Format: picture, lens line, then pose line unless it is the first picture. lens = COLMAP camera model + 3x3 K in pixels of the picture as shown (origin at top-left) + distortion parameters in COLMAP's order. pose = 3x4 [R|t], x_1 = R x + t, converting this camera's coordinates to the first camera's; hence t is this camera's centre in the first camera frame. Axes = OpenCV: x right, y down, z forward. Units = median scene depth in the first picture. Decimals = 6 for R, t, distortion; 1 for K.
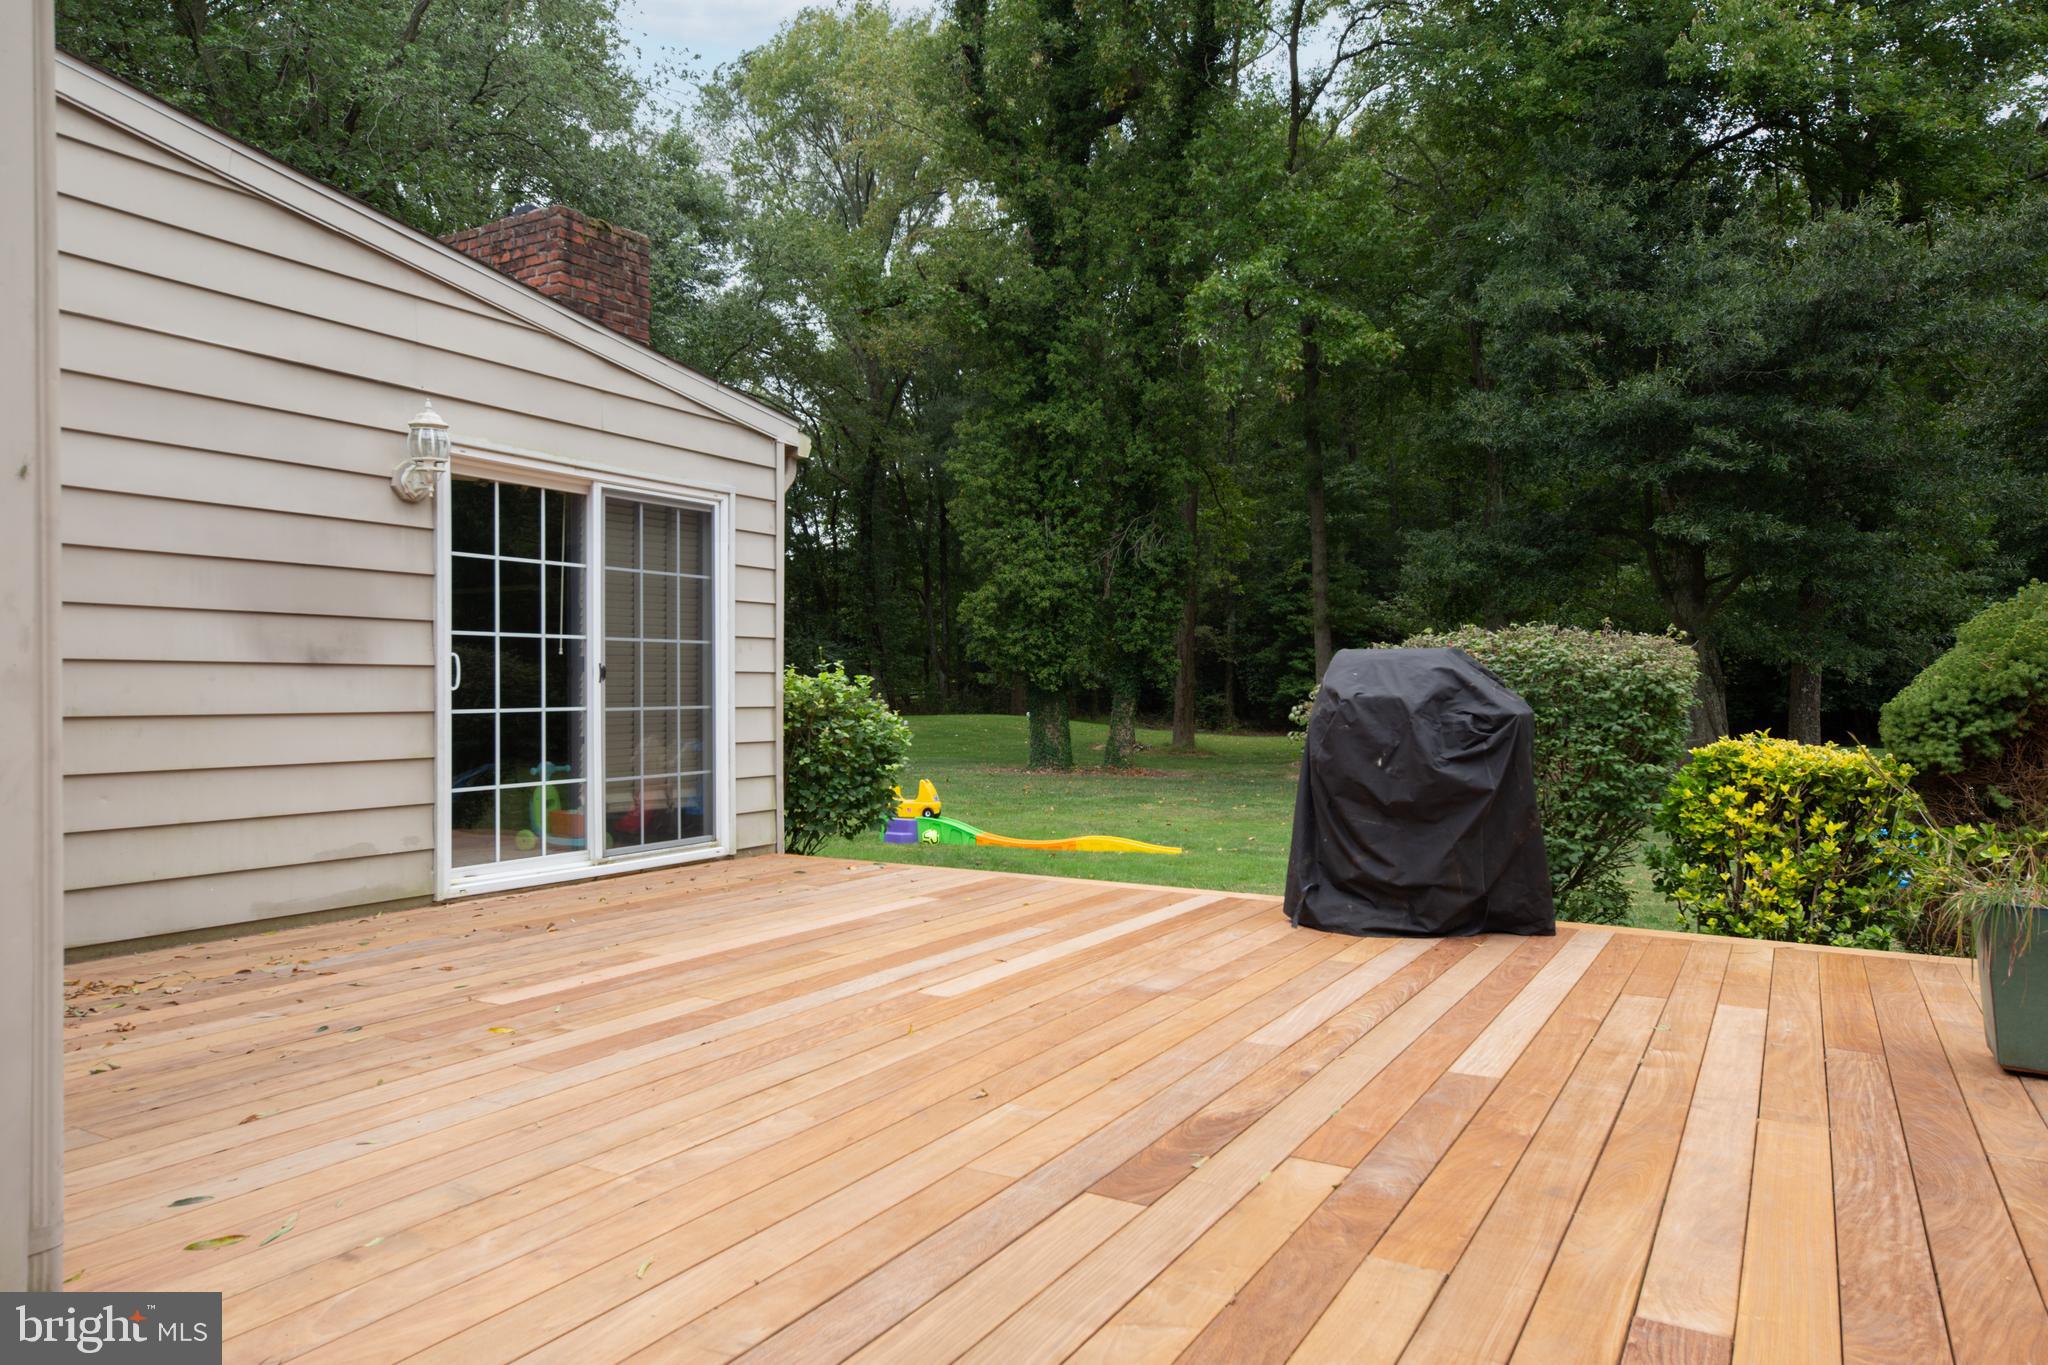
lens RADIAL K [[1317.7, 0, 1024.0], [0, 1317.7, 682.5], [0, 0, 1]] dist [0.004731, 0.001570]
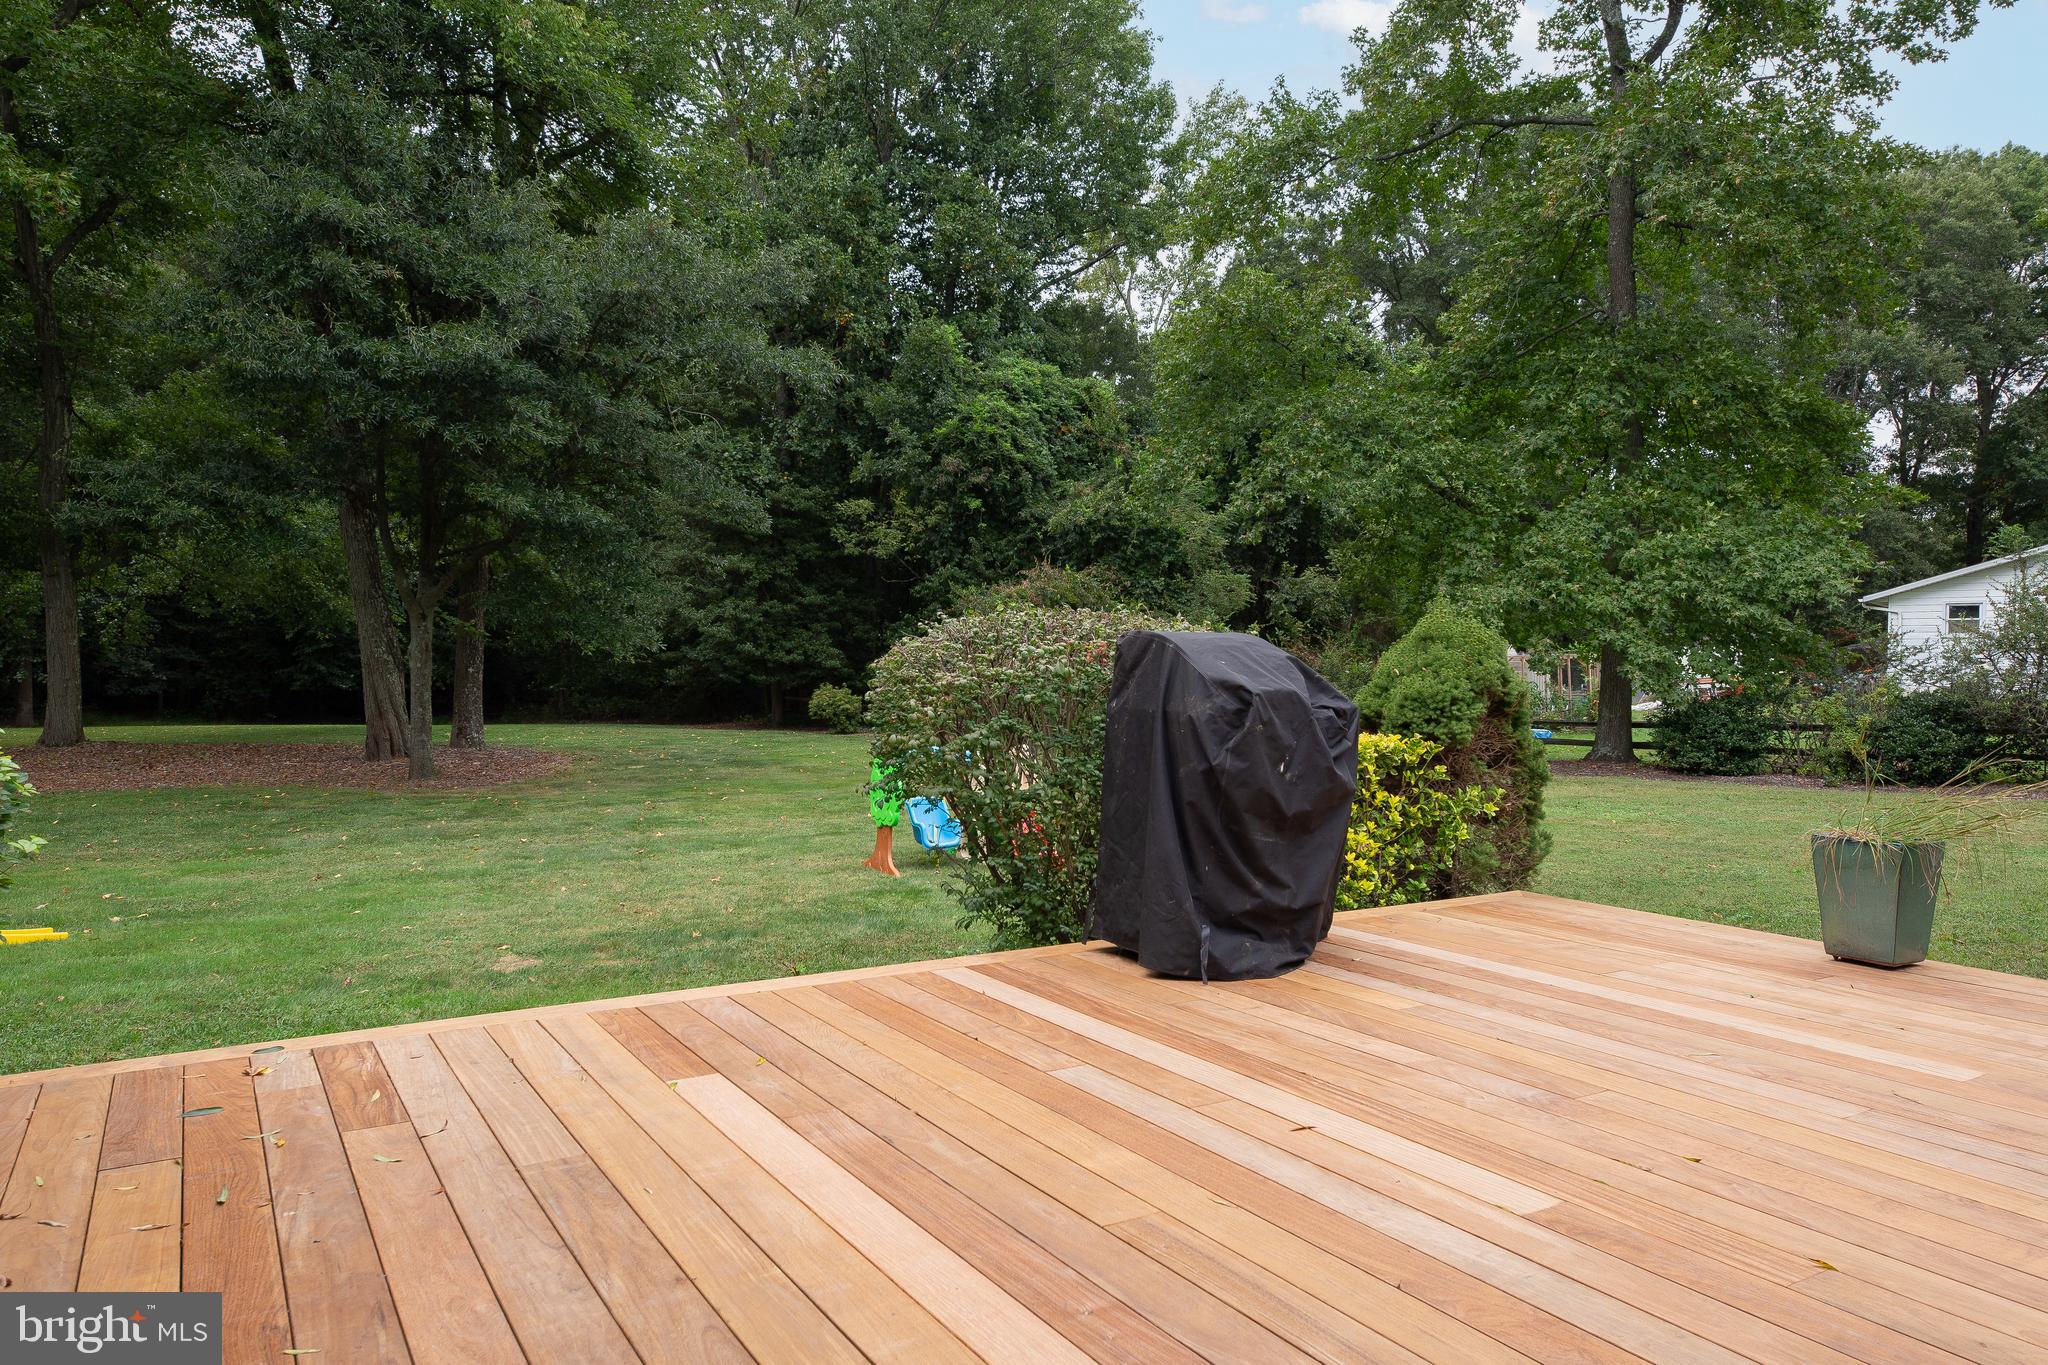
lens RADIAL K [[1317.7, 0, 1024.0], [0, 1317.7, 682.5], [0, 0, 1]] dist [0.004731, 0.001570]
pose [[0.467202, -0.006319, 0.884128, -0.544984], [-0.010558, 0.999863, 0.012725, -0.003123], [-0.884088, -0.015279, 0.467071, 0.740037]]
